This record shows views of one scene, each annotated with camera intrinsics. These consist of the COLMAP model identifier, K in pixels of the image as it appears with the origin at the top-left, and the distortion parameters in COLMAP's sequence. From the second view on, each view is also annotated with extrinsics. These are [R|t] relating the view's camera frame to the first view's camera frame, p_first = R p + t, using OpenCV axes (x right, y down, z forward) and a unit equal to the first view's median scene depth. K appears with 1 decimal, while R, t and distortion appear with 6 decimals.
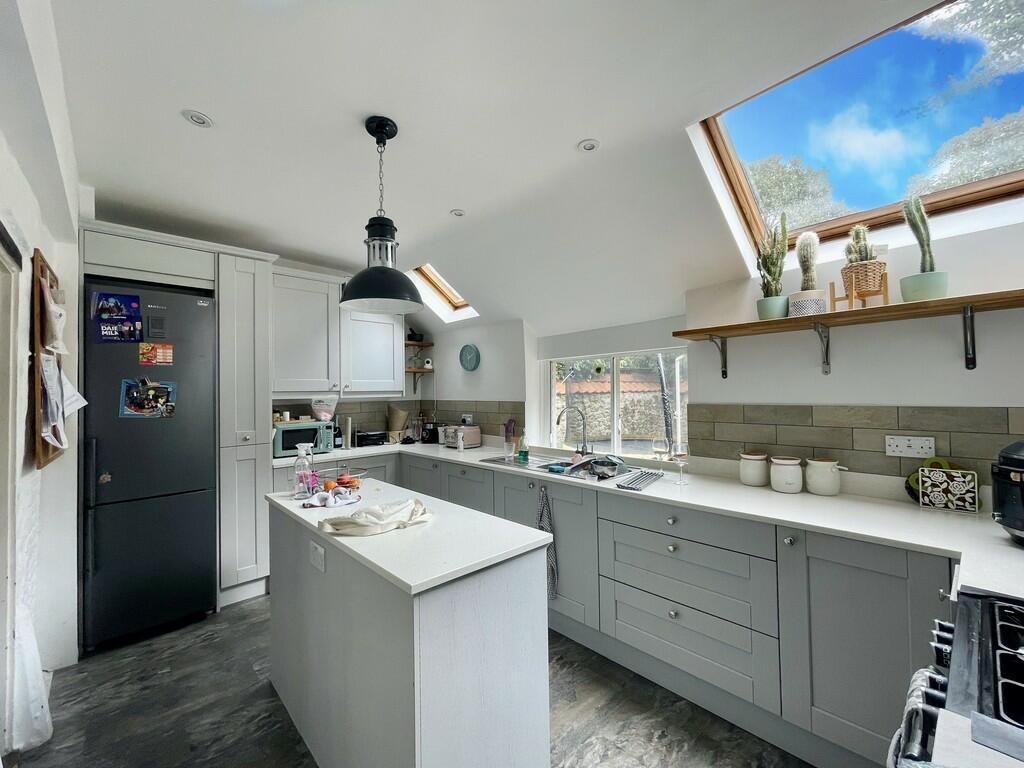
lens RADIAL K [[440.4, 0, 512.0], [0, 440.4, 384.0], [0, 0, 1]] dist [-0.001724, -0.000109]
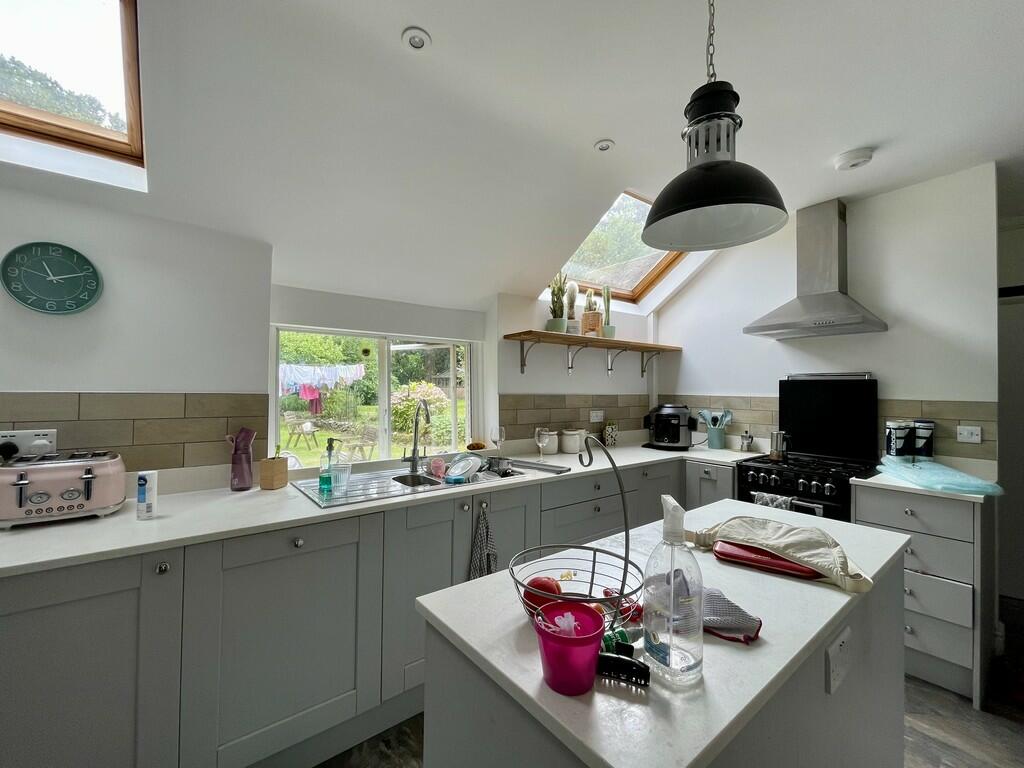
lens RADIAL K [[438.5, 0, 512.0], [0, 438.5, 384.0], [0, 0, 1]] dist [0.000274, 0.000065]
pose [[0.057237, 0.014520, 0.998255, -0.808704], [-0.038520, 0.999182, -0.012325, 0.034649], [-0.997617, -0.037748, 0.057750, 1.030381]]
